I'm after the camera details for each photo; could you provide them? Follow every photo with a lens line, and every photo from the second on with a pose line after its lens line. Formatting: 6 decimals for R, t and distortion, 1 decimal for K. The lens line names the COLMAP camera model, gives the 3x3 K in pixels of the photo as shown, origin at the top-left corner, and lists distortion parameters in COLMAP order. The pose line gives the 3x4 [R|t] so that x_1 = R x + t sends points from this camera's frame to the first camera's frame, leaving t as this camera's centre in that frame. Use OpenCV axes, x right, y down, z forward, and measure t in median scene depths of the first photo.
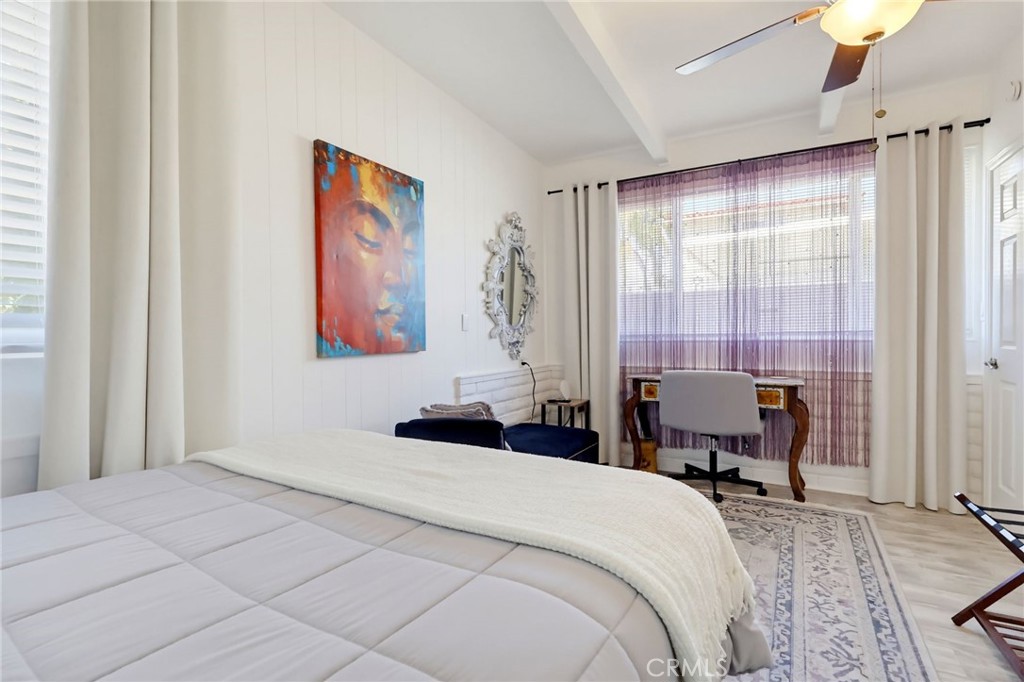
lens RADIAL K [[487.2, 0, 516.8], [0, 487.2, 343.0], [0, 0, 1]] dist [0.002452, 0.001068]
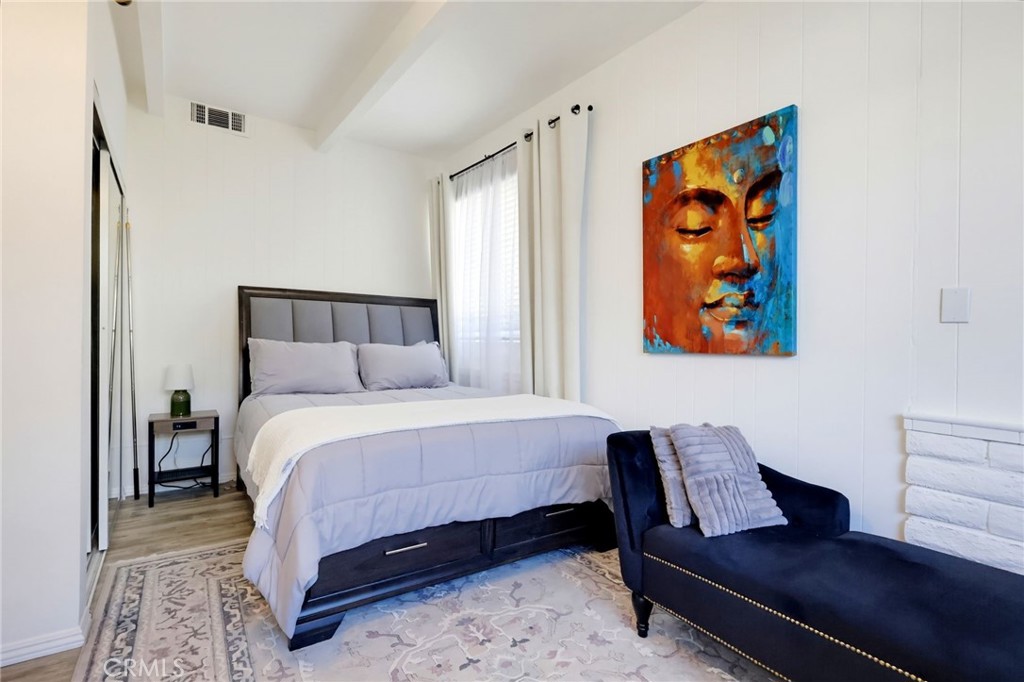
lens RADIAL K [[487.2, 0, 516.9], [0, 487.2, 333.9], [0, 0, 1]] dist [0.002452, 0.001068]
pose [[-0.434582, -0.001718, -0.900631, 0.666675], [-0.012389, 0.999915, 0.004071, -0.012870], [0.900547, 0.012927, -0.434566, 1.091657]]
